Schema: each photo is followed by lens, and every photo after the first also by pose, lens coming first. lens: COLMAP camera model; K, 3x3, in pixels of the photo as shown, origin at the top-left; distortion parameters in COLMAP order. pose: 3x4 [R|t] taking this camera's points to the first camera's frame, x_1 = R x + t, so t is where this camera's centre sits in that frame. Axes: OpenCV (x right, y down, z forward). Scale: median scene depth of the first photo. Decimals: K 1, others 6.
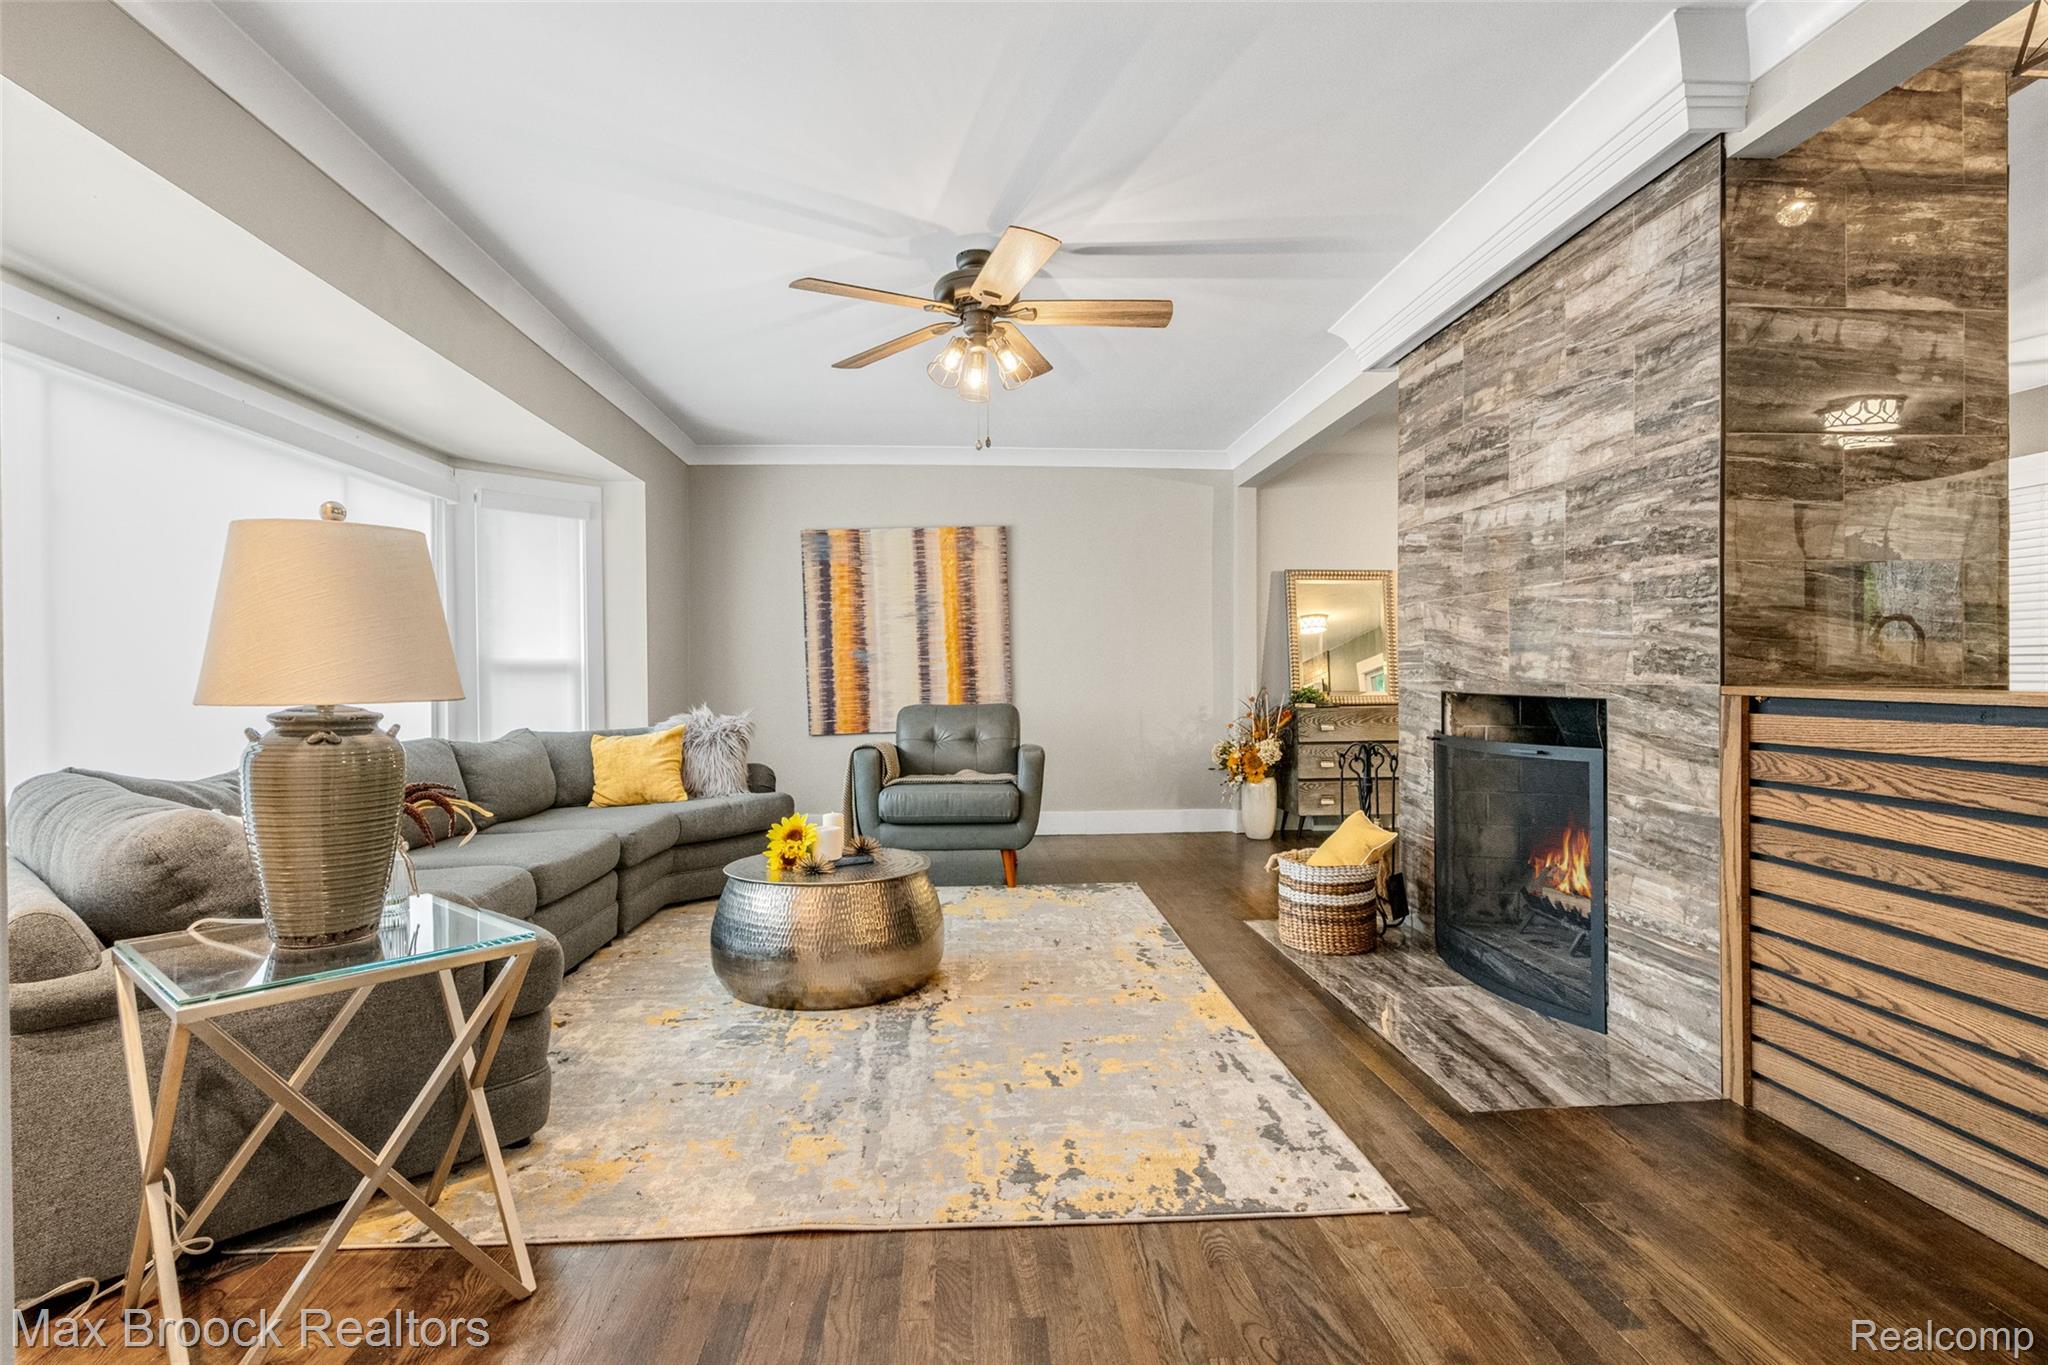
lens RADIAL K [[1028.7, 0, 1020.7], [0, 1028.7, 682.7], [0, 0, 1]] dist [-0.008577, 0.004801]
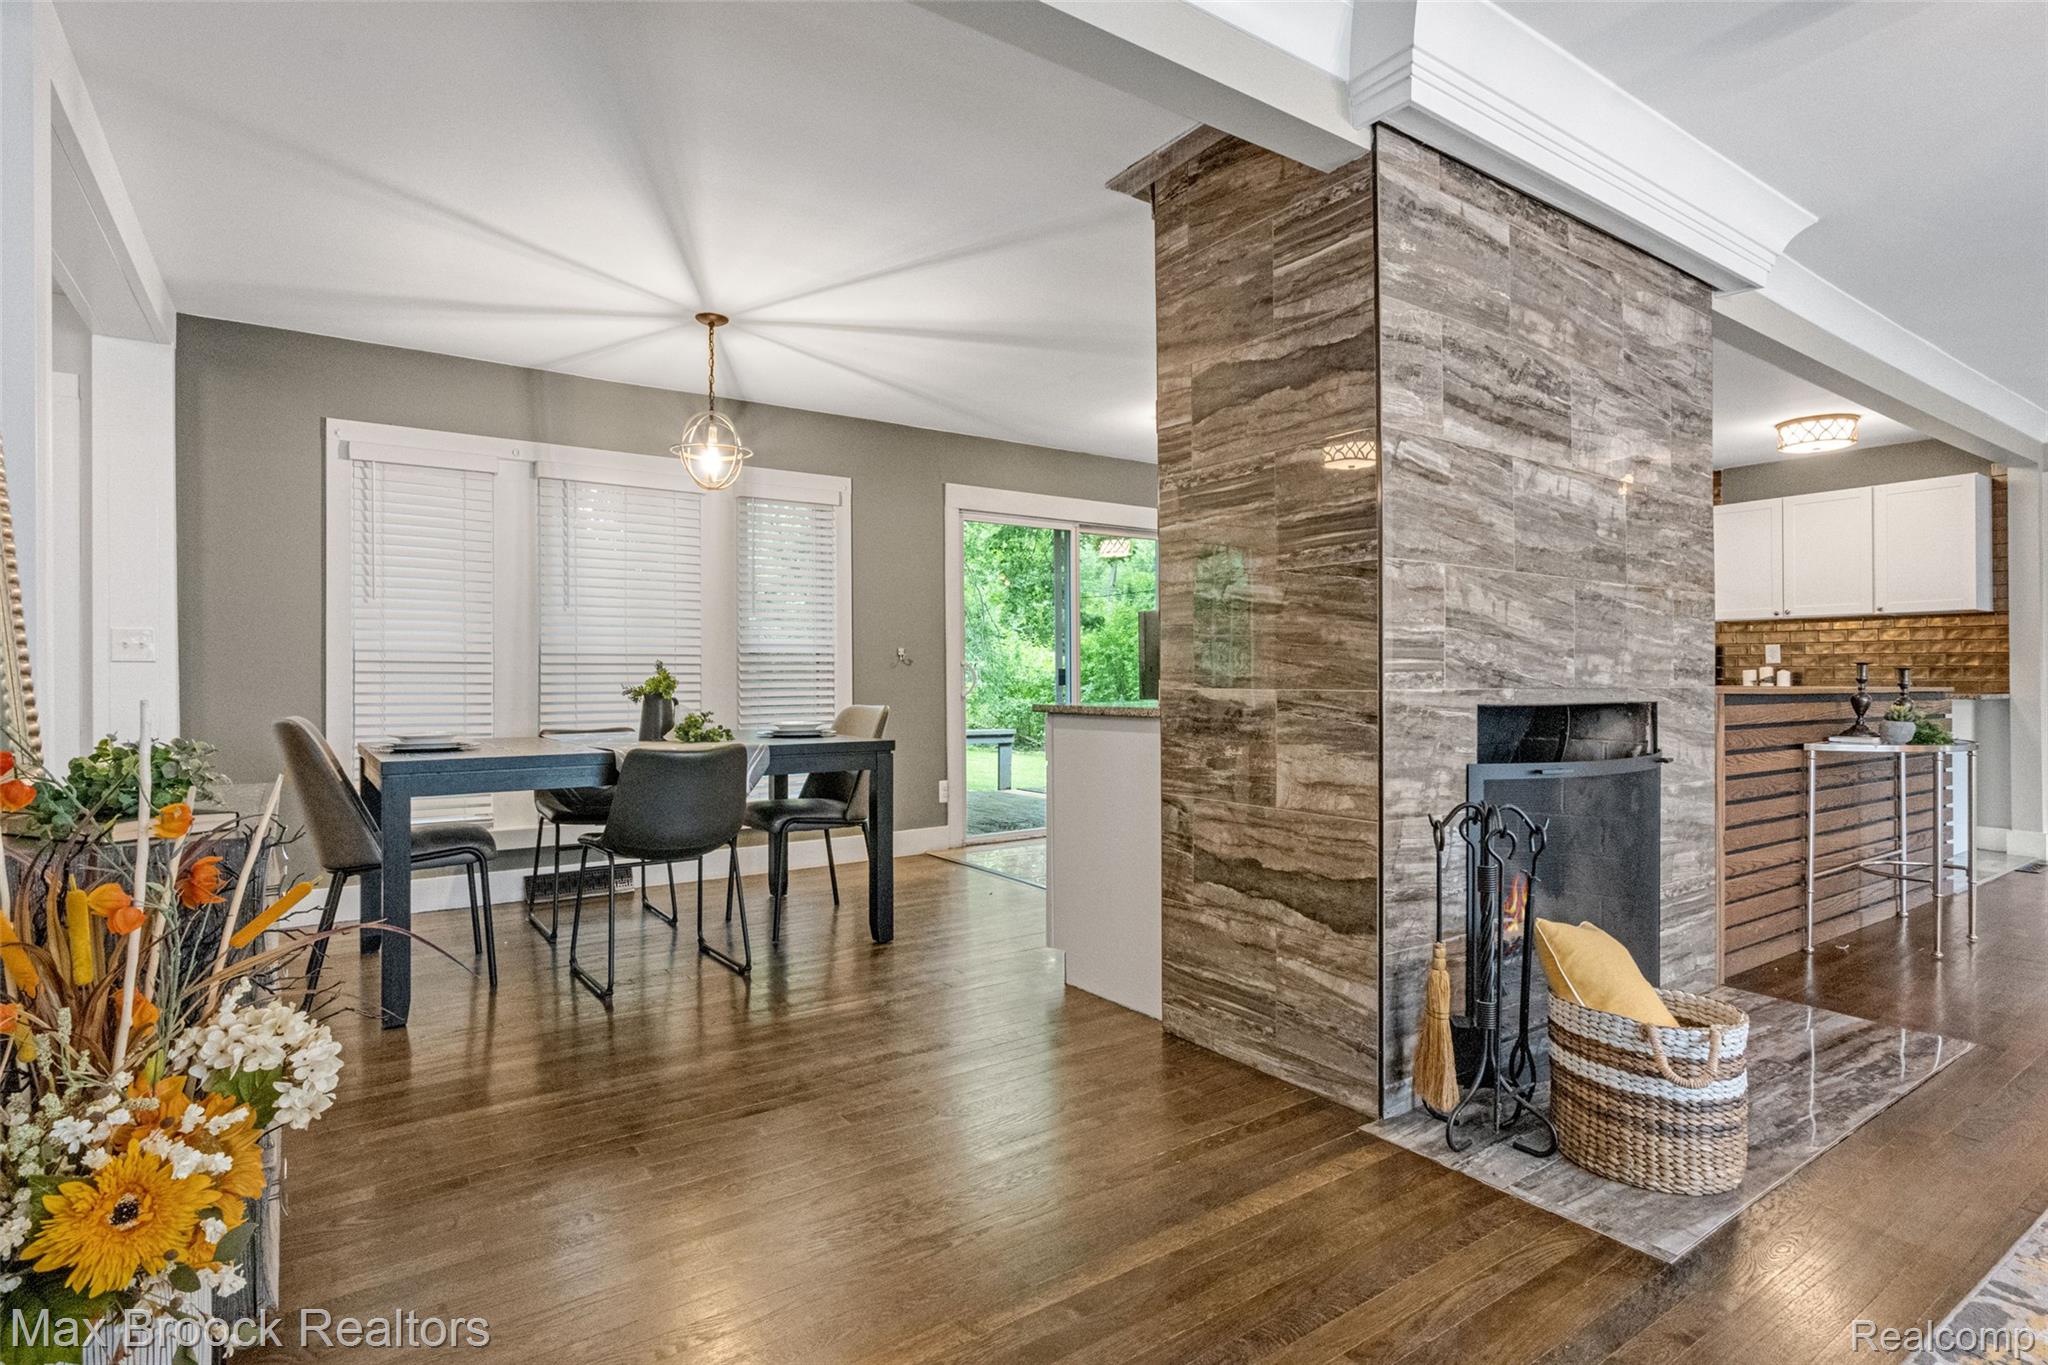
lens RADIAL K [[1028.7, 0, 1017.9], [0, 1028.7, 671.2], [0, 0, 1]] dist [-0.008577, 0.004801]
pose [[-0.512137, 0.012663, 0.858810, -0.013926], [0.012235, 0.999897, -0.007447, -0.015302], [-0.858817, 0.006693, -0.512239, 1.958769]]
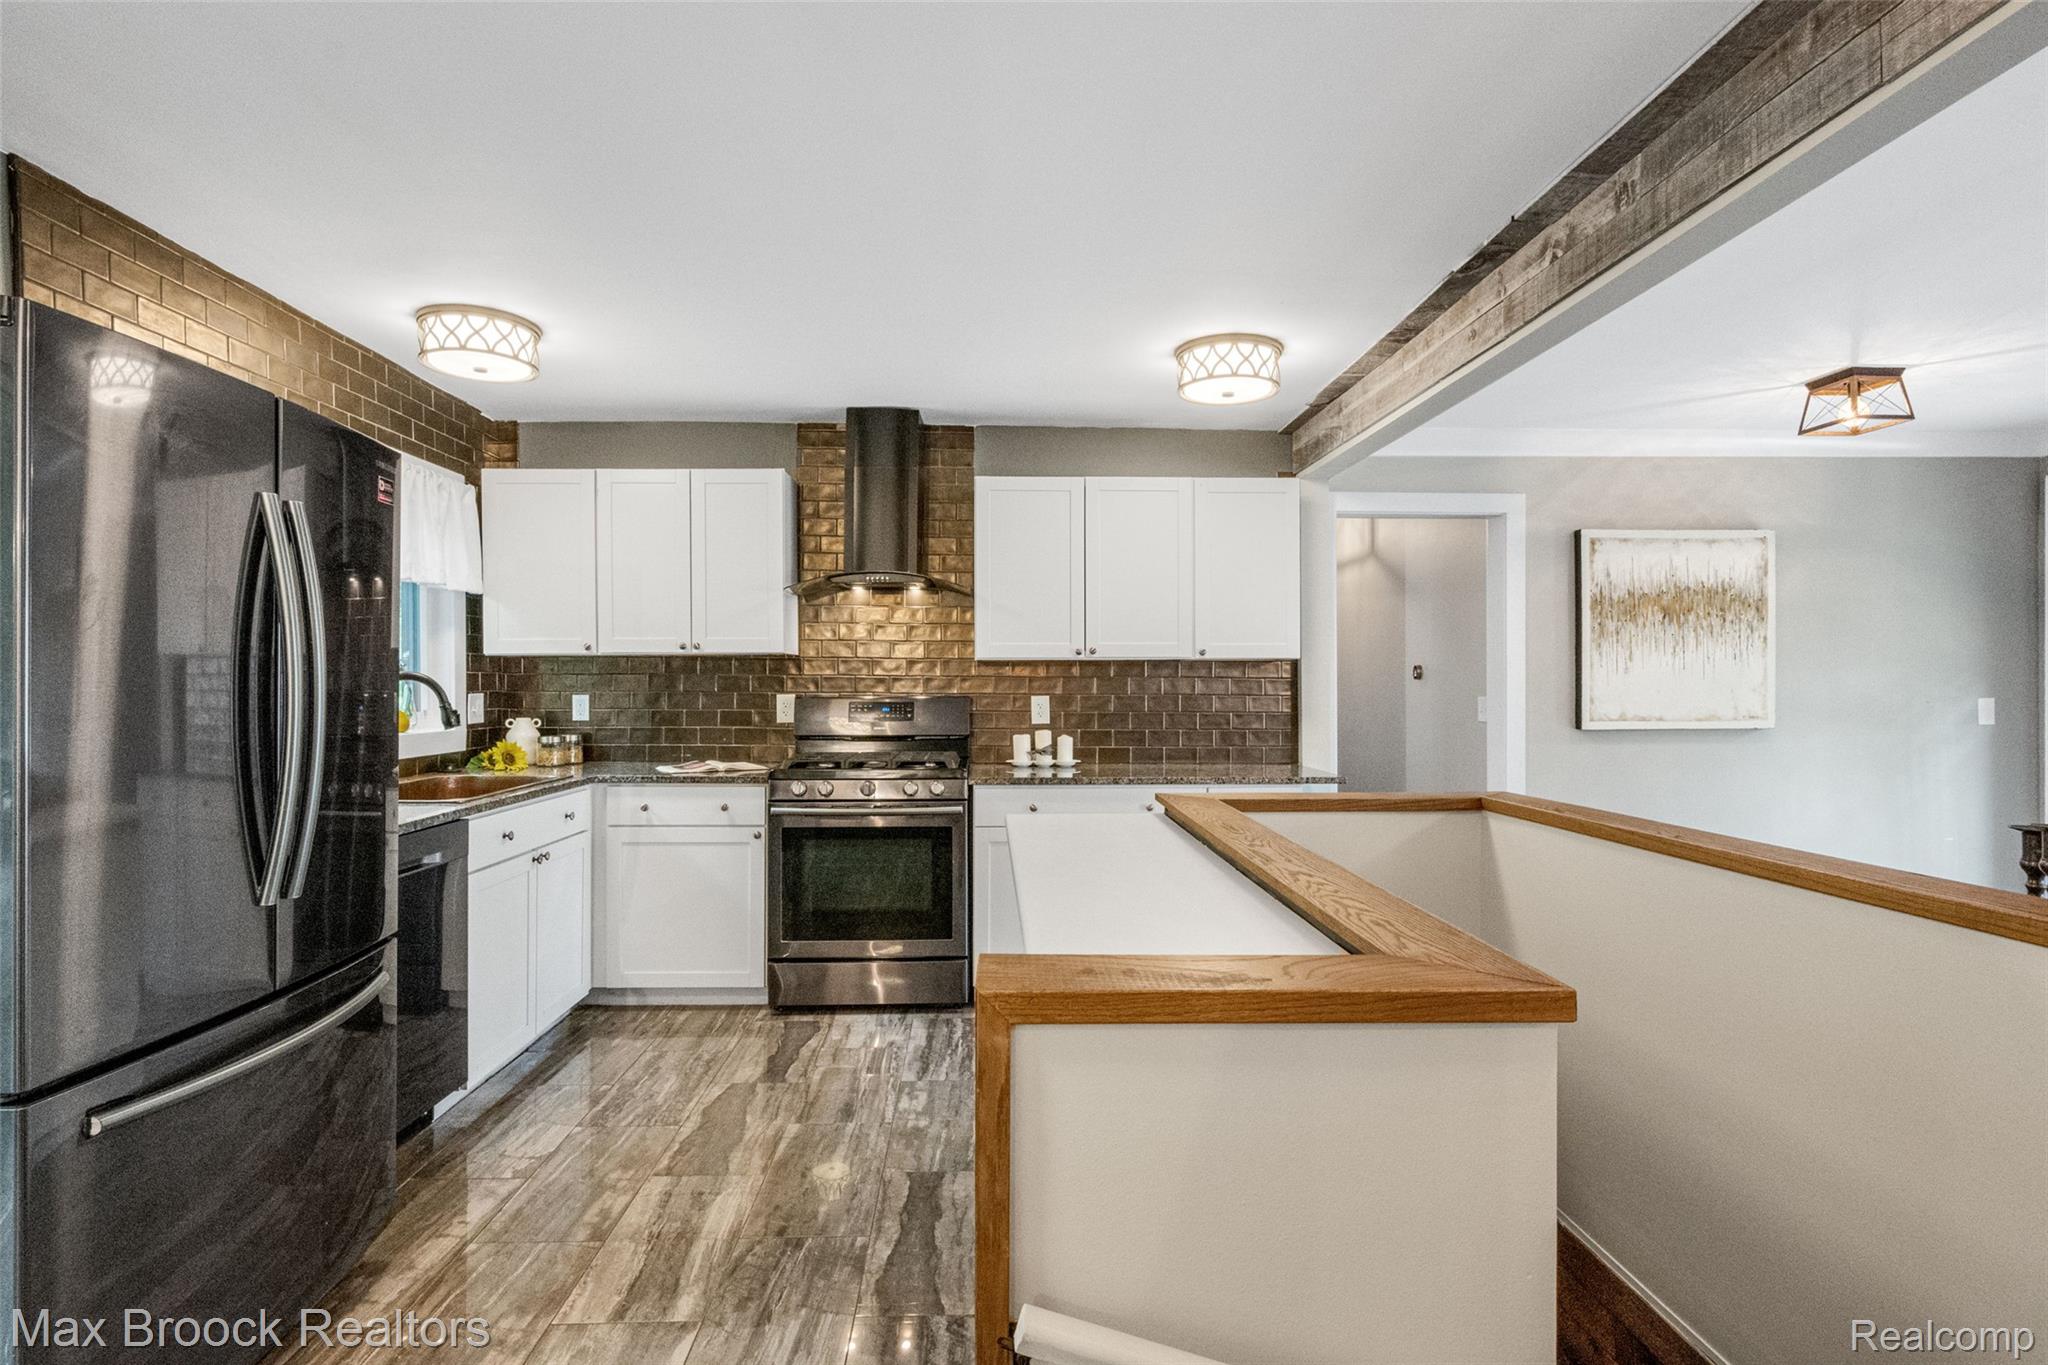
lens RADIAL K [[1028.7, 0, 1024.1], [0, 1028.7, 685.5], [0, 0, 1]] dist [-0.008577, 0.004801]
pose [[-0.999655, 0.006122, 0.025557, 1.026044], [0.006391, 0.999925, 0.010445, -0.099460], [-0.025491, 0.010605, -0.999619, 0.937521]]
